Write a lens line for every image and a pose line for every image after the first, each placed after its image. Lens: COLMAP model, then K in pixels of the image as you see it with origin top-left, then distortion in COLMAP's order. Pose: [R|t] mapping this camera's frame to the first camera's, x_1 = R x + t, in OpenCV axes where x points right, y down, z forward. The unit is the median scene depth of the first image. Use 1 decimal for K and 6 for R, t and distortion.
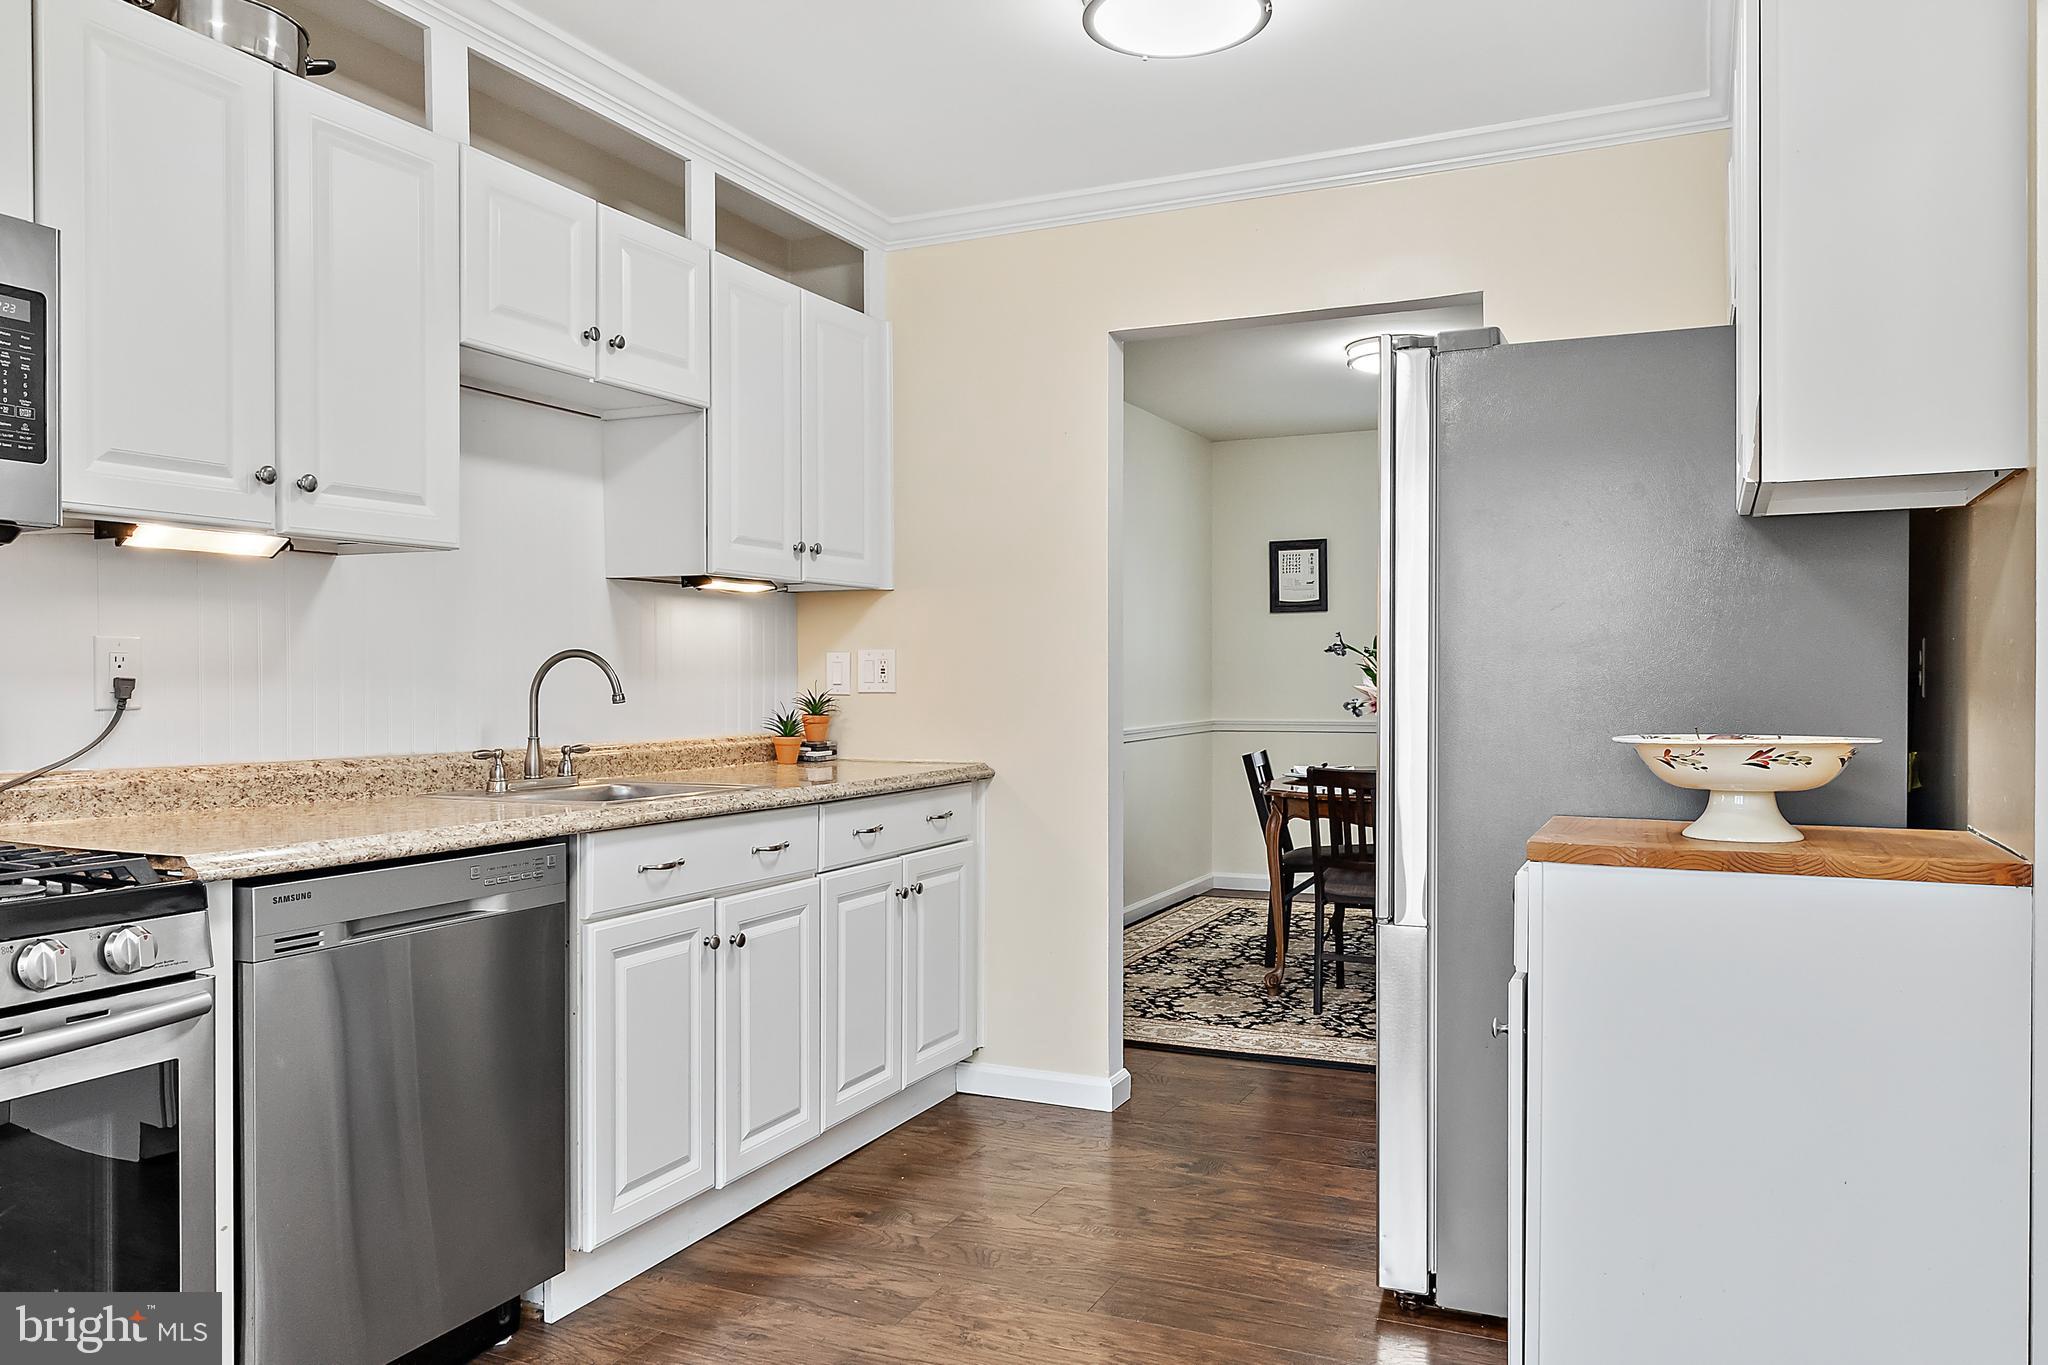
lens RADIAL K [[1438.0, 0, 1016.2], [0, 1438.0, 672.0], [0, 0, 1]] dist [-0.003710, 0.002157]
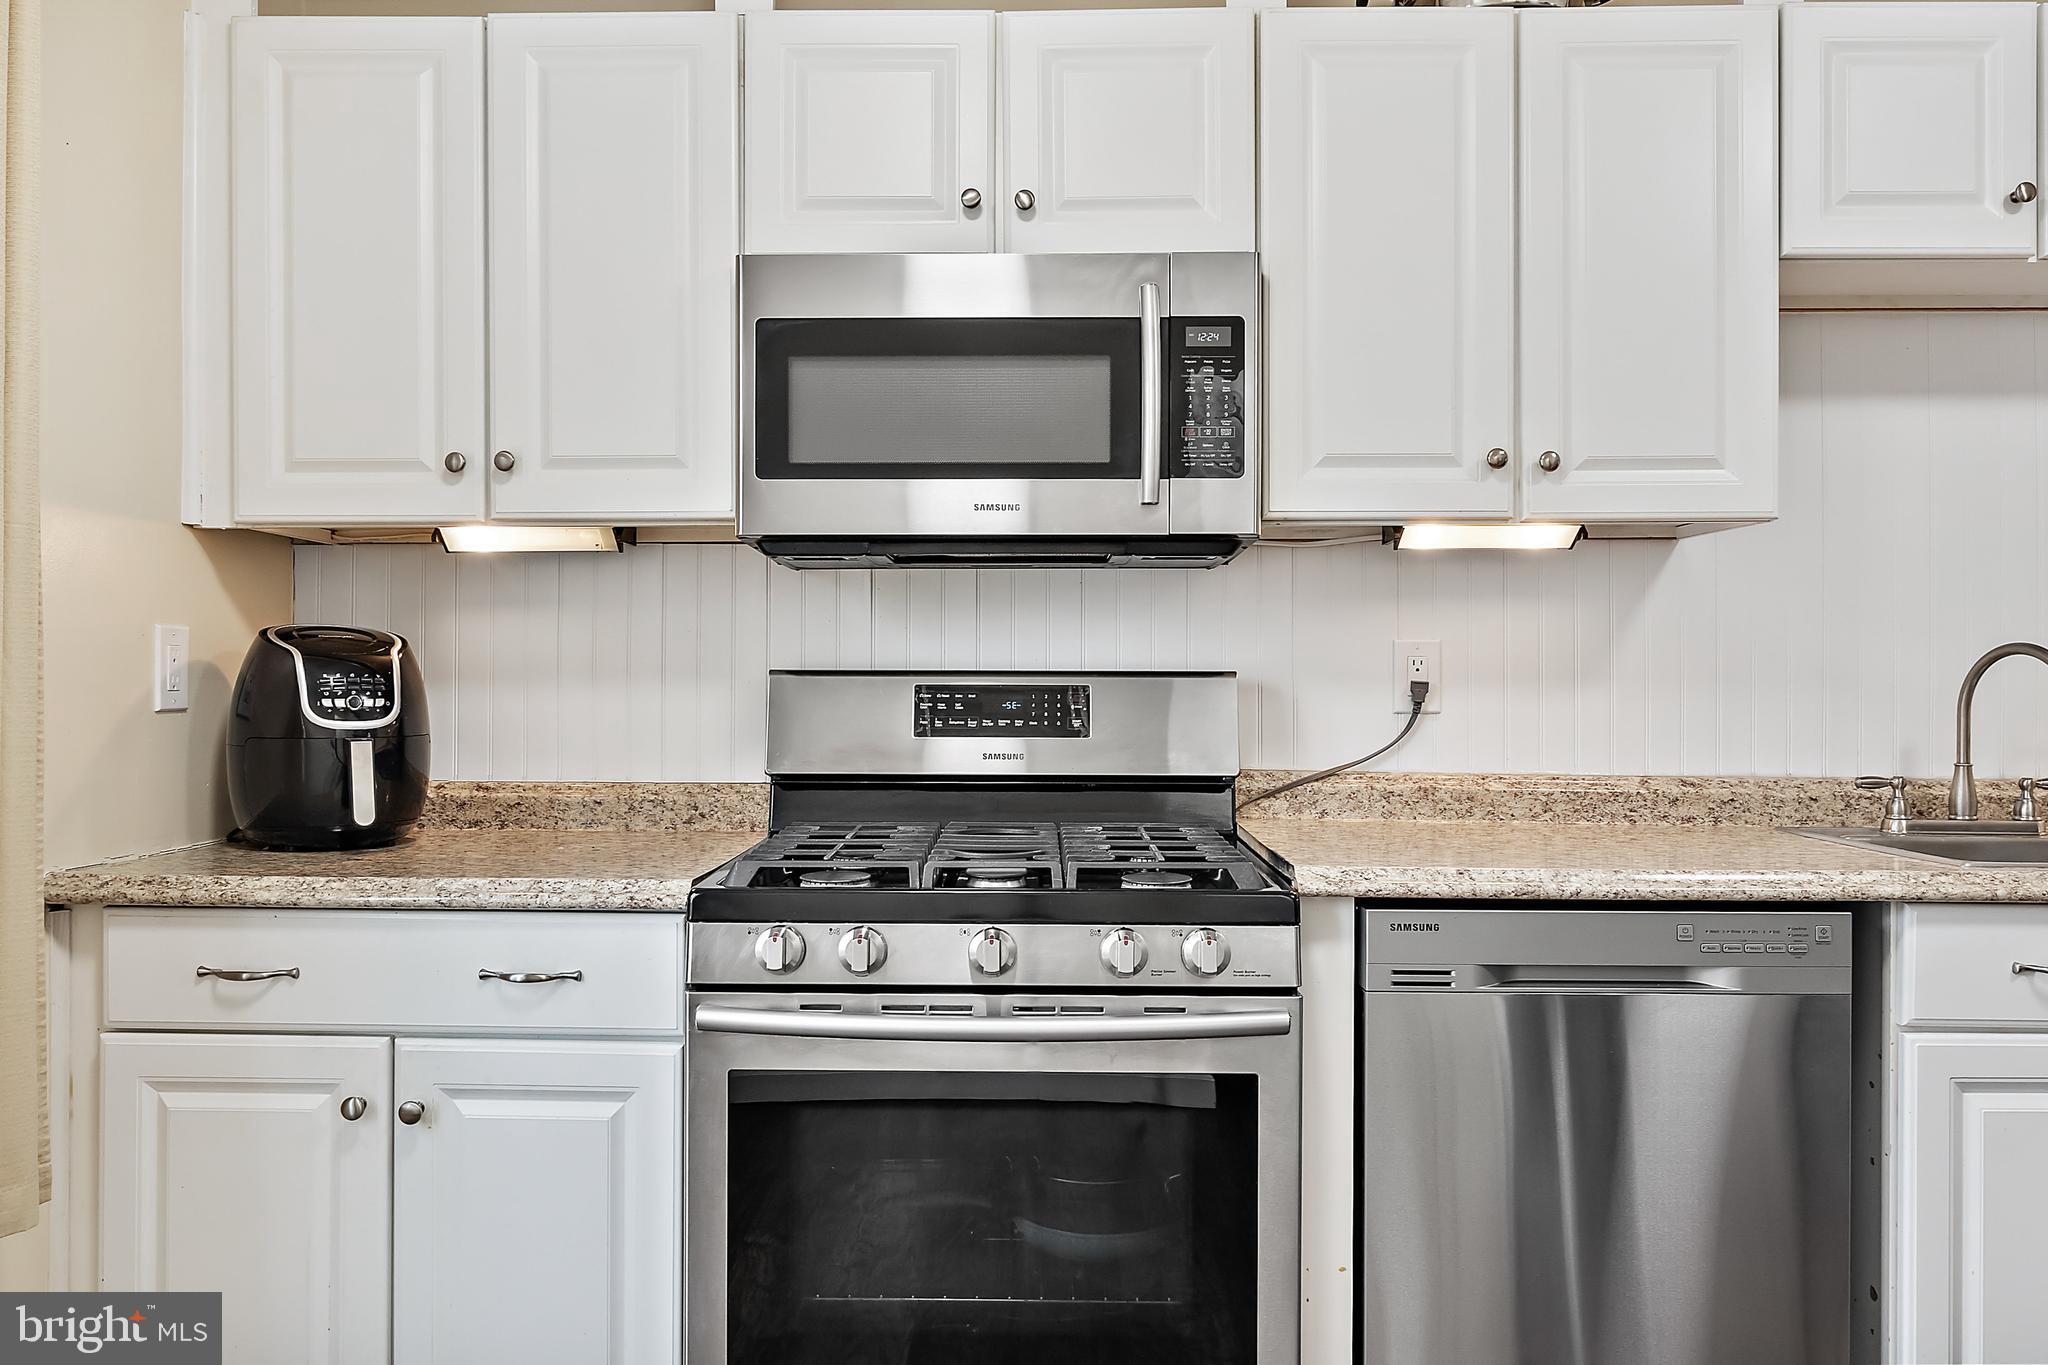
lens RADIAL K [[1438.0, 0, 1016.2], [0, 1438.0, 672.0], [0, 0, 1]] dist [-0.003710, 0.002157]
pose [[0.420230, -0.003440, -0.907411, 0.163483], [0.000393, 0.999993, -0.003609, 0.000969], [0.907417, 0.001160, 0.420229, 0.317883]]
